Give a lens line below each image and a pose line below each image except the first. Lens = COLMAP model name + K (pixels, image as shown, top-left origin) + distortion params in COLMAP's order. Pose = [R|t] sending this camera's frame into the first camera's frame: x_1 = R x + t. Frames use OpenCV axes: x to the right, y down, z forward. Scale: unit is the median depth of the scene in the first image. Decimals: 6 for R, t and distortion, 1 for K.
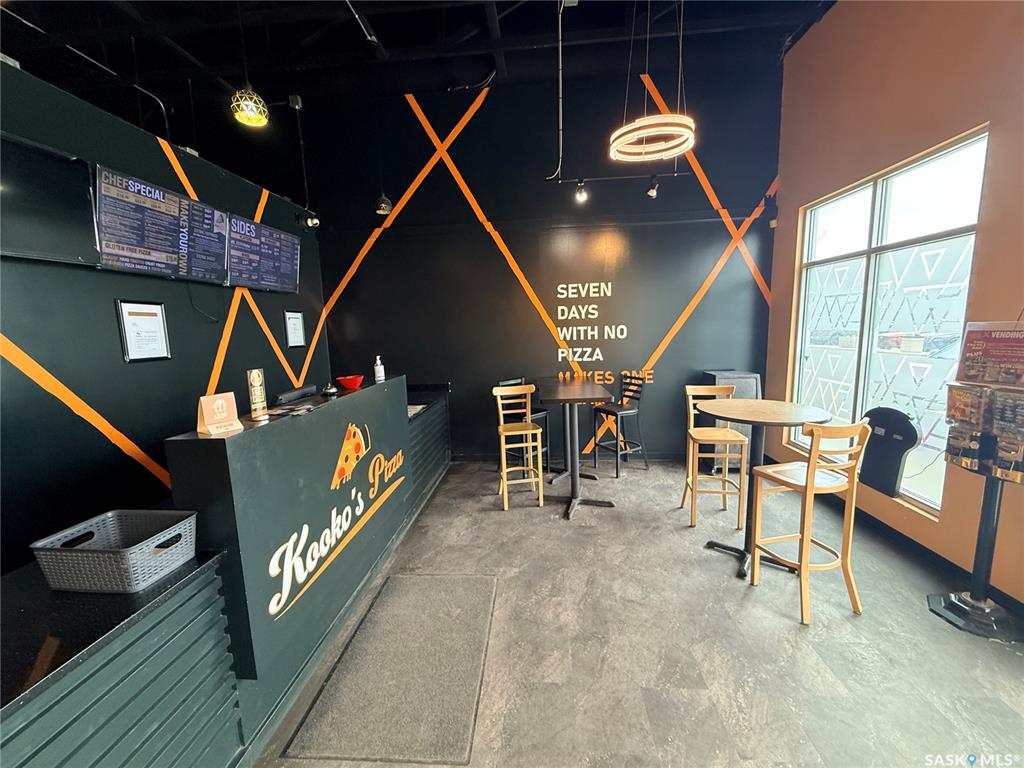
lens RADIAL K [[406.4, 0, 512.0], [0, 406.4, 384.0], [0, 0, 1]] dist [-0.000422, 0.000193]
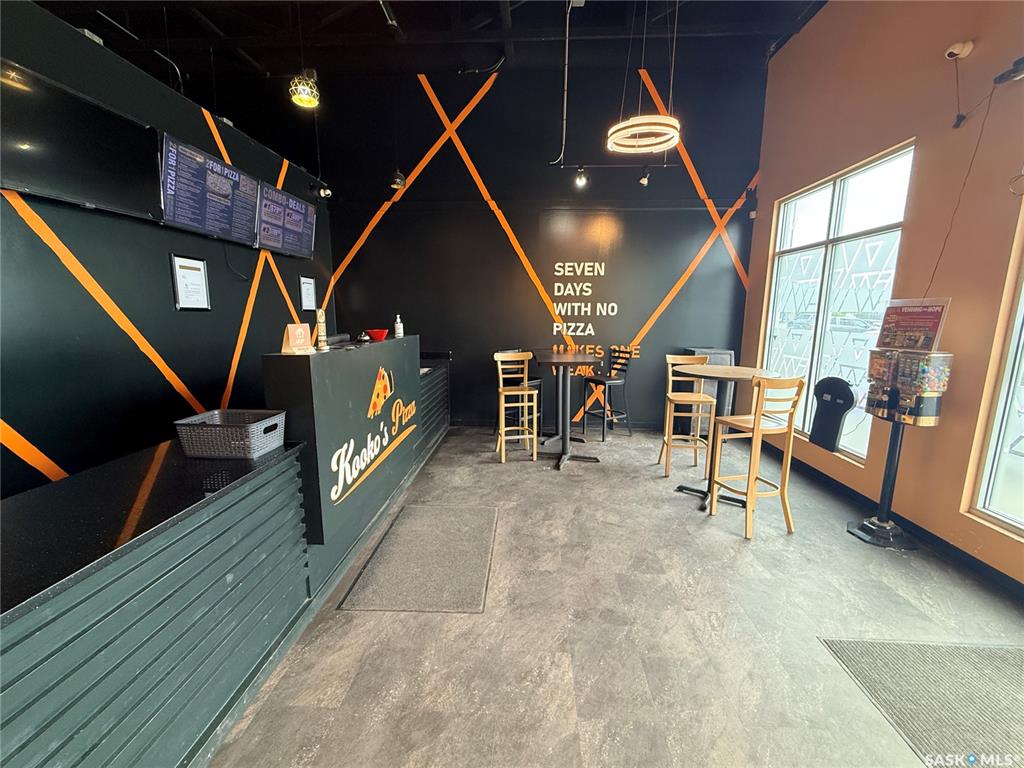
lens RADIAL K [[421.3, 0, 515.2], [0, 421.3, 384.2], [0, 0, 1]] dist [0.000219, -0.000026]
pose [[0.998747, 0.031835, 0.038622, -0.042524], [-0.032854, 0.999121, 0.026042, 0.082002], [-0.037758, -0.027278, 0.998915, -0.189606]]
